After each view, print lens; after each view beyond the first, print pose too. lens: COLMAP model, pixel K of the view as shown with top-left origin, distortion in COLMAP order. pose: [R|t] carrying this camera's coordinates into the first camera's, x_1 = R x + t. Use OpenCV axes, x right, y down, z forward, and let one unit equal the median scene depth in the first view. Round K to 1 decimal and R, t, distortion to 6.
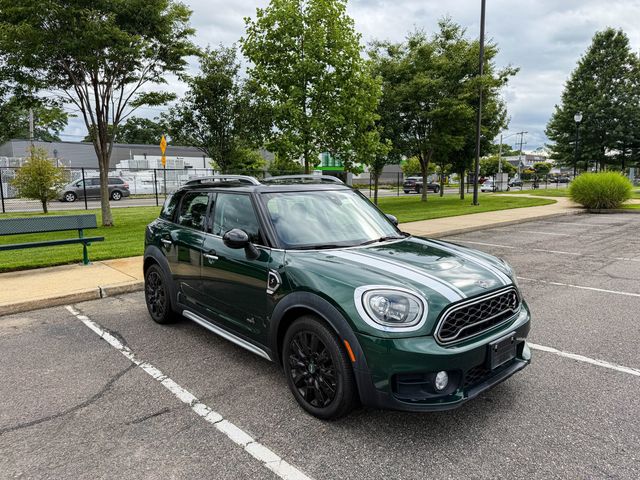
lens RADIAL K [[450.4, 0, 322.9], [0, 450.4, 239.5], [0, 0, 1]] dist [-0.006903, -0.018028]
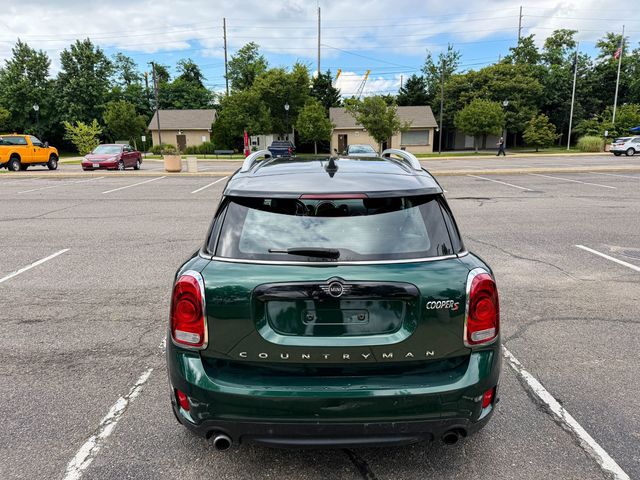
lens RADIAL K [[450.4, 0, 319.9], [0, 450.4, 239.6], [0, 0, 1]] dist [-0.006903, -0.018028]
pose [[-0.751516, -0.126749, 0.647424, -0.713090], [0.096906, 0.949516, 0.298378, -0.263990], [-0.652558, 0.286975, -0.701294, 1.849457]]
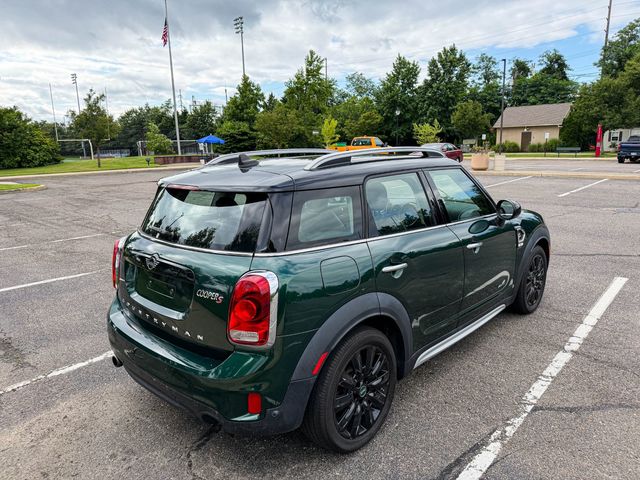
lens RADIAL K [[450.4, 0, 314.1], [0, 450.4, 237.4], [0, 0, 1]] dist [-0.006903, -0.018028]
pose [[-0.082123, -0.186211, 0.979072, -1.026137], [0.156313, 0.967825, 0.197184, -0.184152], [-0.984288, 0.169235, -0.050374, 1.313897]]
